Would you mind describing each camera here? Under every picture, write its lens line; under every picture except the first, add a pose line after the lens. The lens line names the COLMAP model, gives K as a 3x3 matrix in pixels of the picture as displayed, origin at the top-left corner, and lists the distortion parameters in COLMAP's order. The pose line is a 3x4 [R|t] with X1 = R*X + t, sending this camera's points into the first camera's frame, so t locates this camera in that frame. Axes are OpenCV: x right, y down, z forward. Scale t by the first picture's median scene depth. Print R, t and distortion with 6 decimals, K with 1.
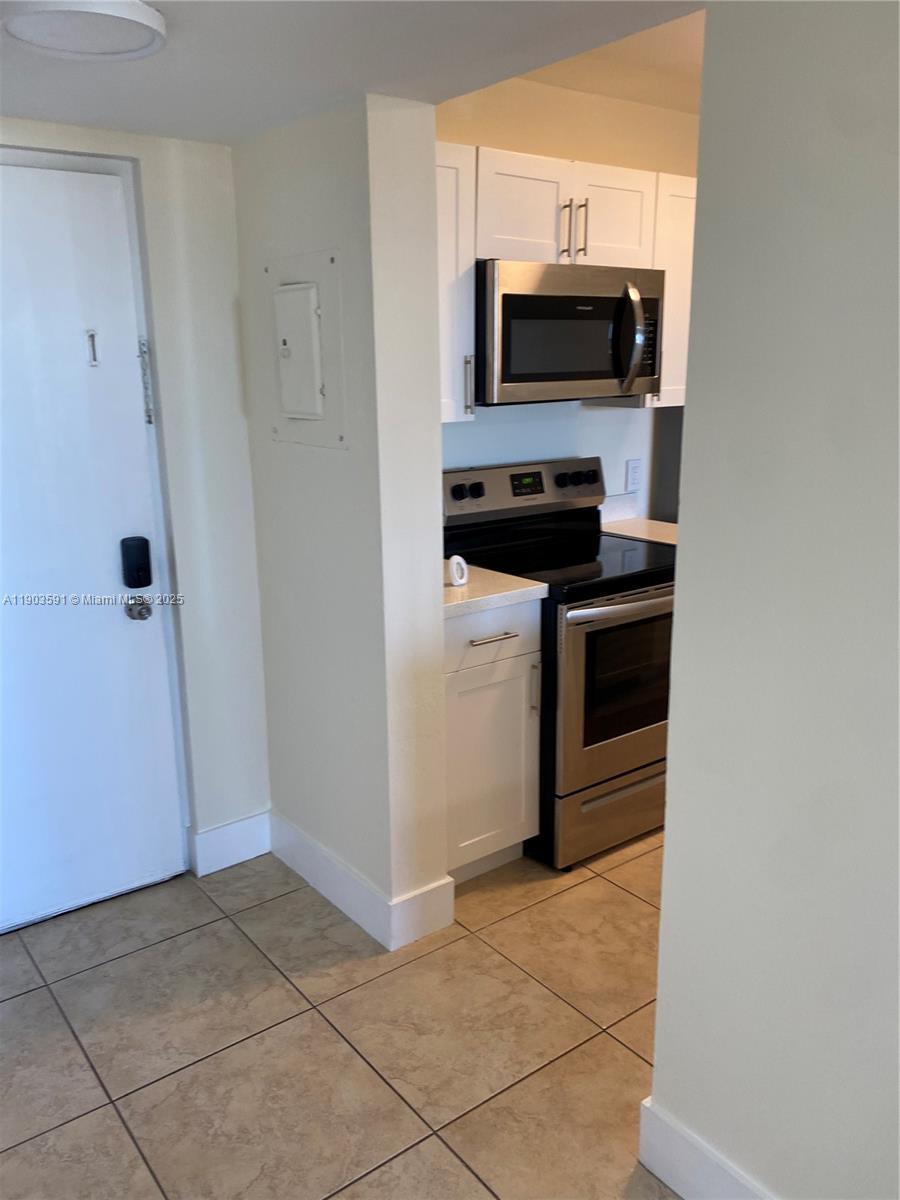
lens RADIAL K [[925.2, 0, 450.0], [0, 925.2, 600.0], [0, 0, 1]] dist [0.095294, -0.171014]
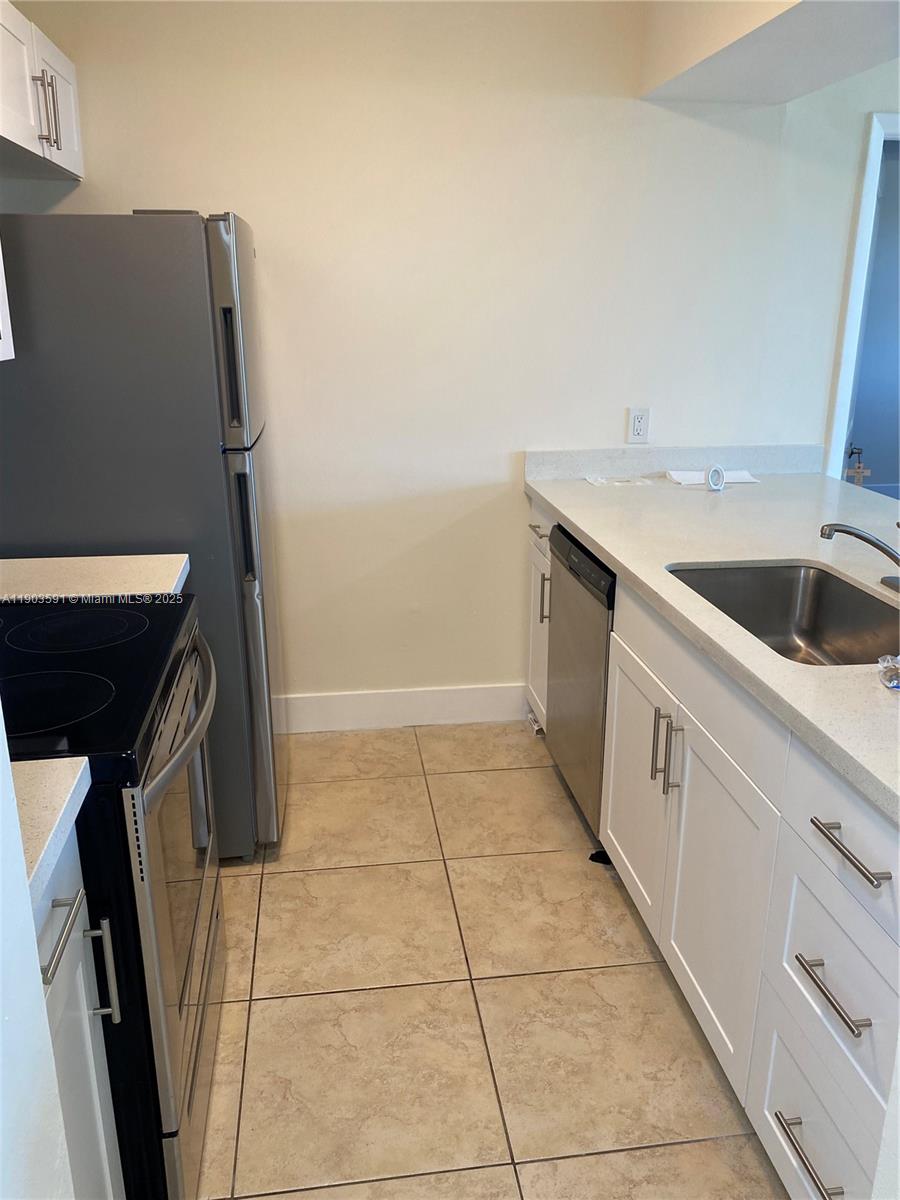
lens RADIAL K [[925.2, 0, 450.0], [0, 925.2, 600.0], [0, 0, 1]] dist [0.095294, -0.171014]
pose [[0.483696, -0.250772, 0.838541, -0.148603], [0.209573, 0.963388, 0.167221, -0.112253], [-0.849775, 0.094852, 0.518542, 0.517160]]
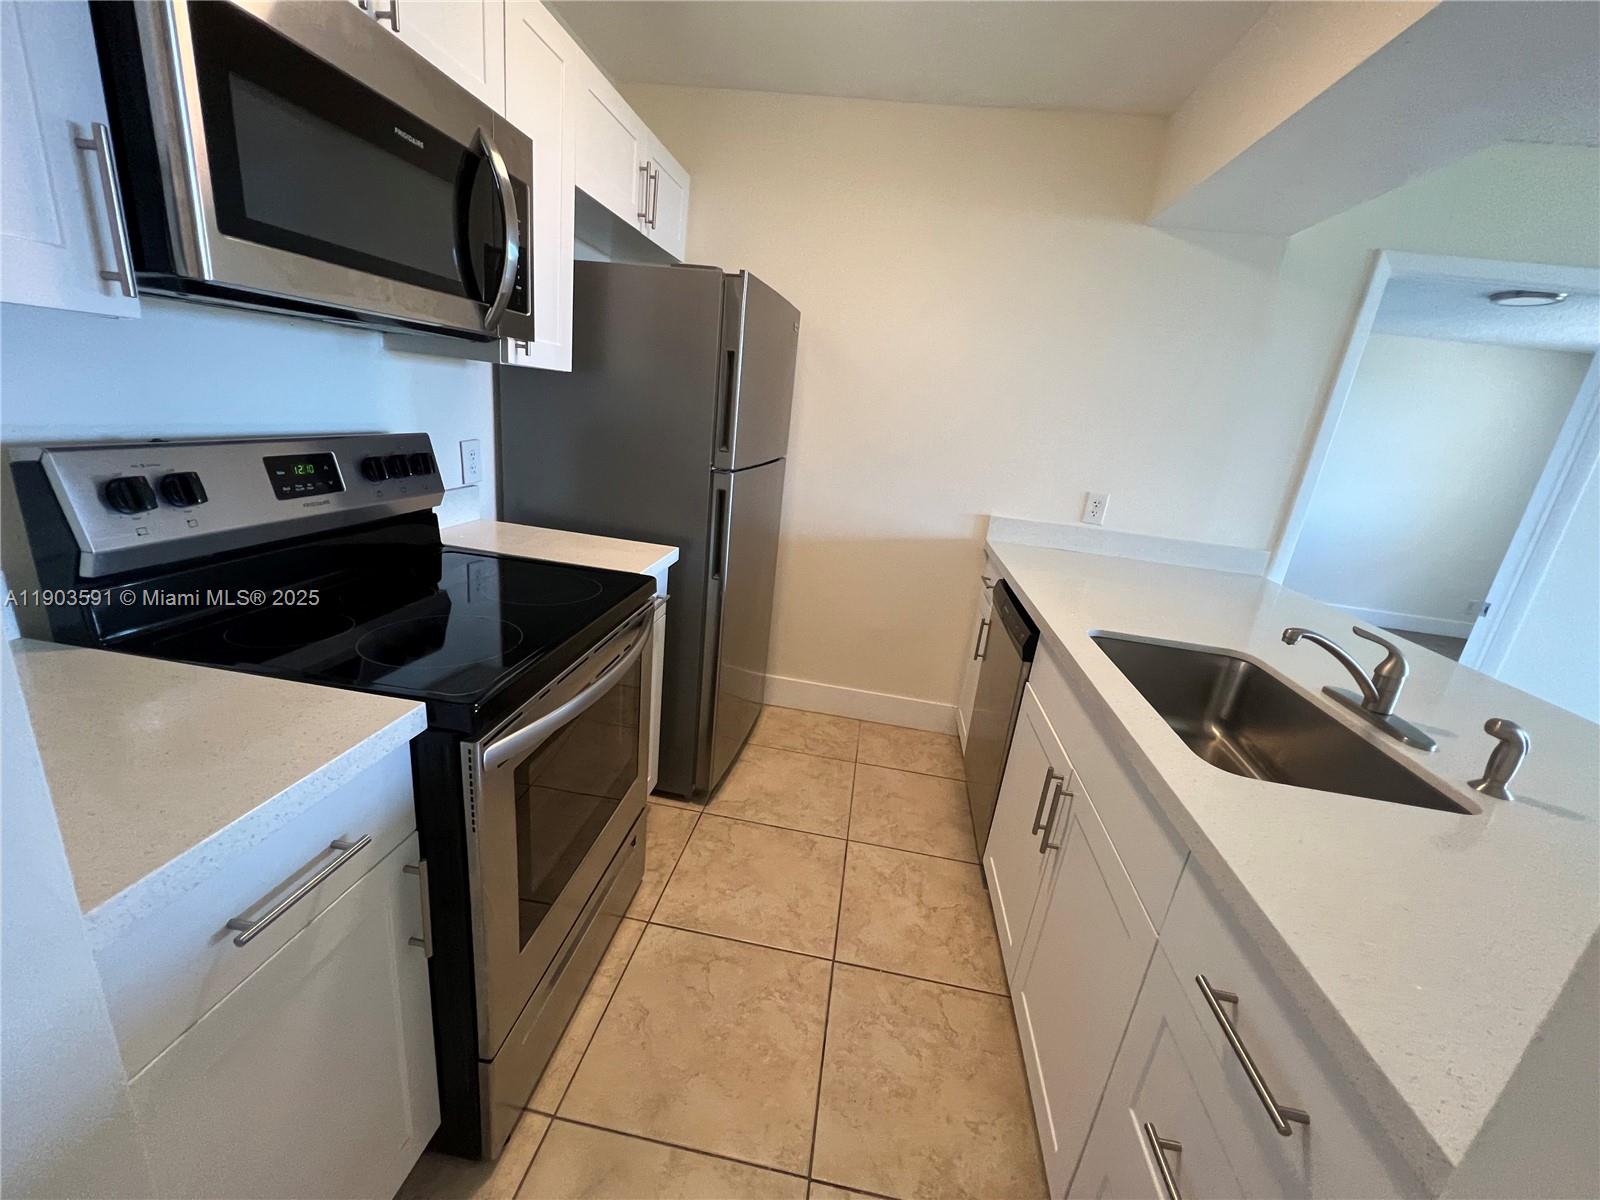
lens RADIAL K [[629.9, 0, 795.2], [0, 629.9, 602.7], [0, 0, 1]] dist [-0.002874, -0.000316]
pose [[0.701818, -0.126085, 0.701109, 0.017322], [0.061464, 0.991259, 0.116738, -0.080044], [-0.709700, -0.038836, 0.703433, 0.556446]]
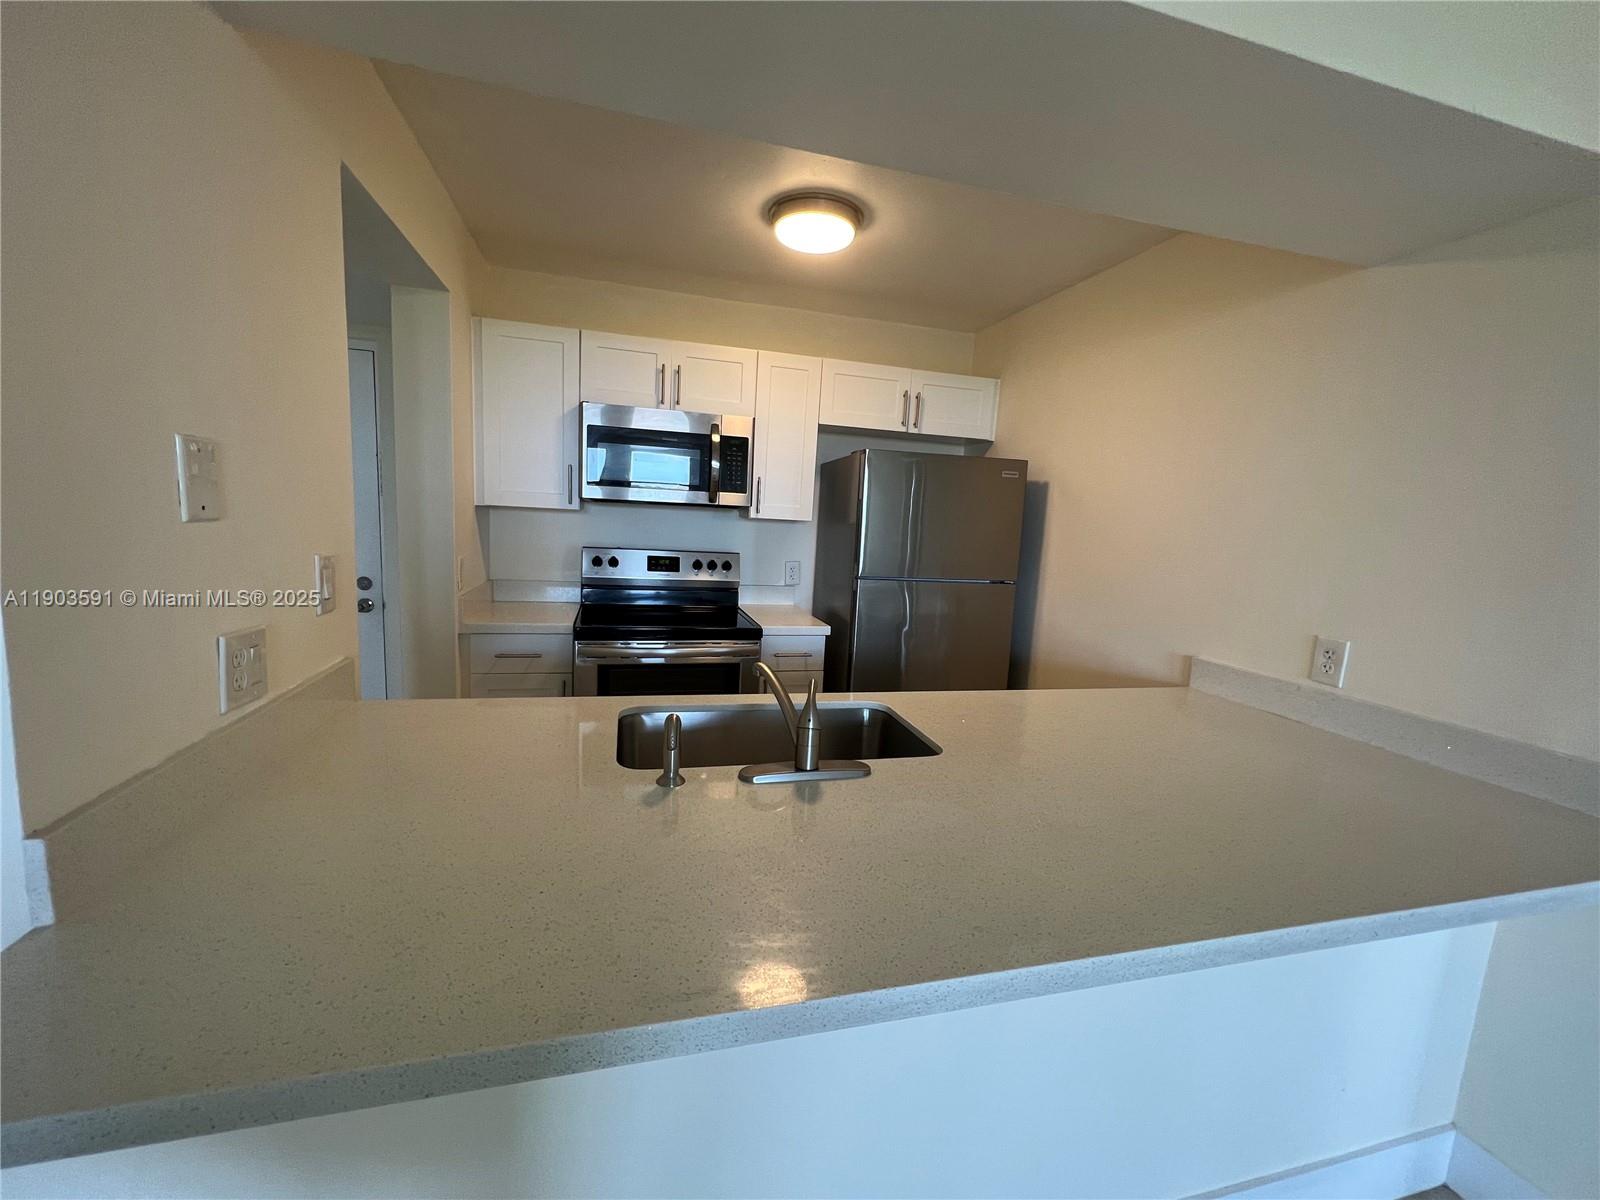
lens RADIAL K [[629.9, 0, 795.2], [0, 629.9, 602.7], [0, 0, 1]] dist [-0.002874, -0.000316]
pose [[0.919529, 0.112687, -0.376520, 0.657054], [-0.159985, 0.982371, -0.096703, -0.008657], [0.358985, 0.149159, 0.921348, 0.216071]]
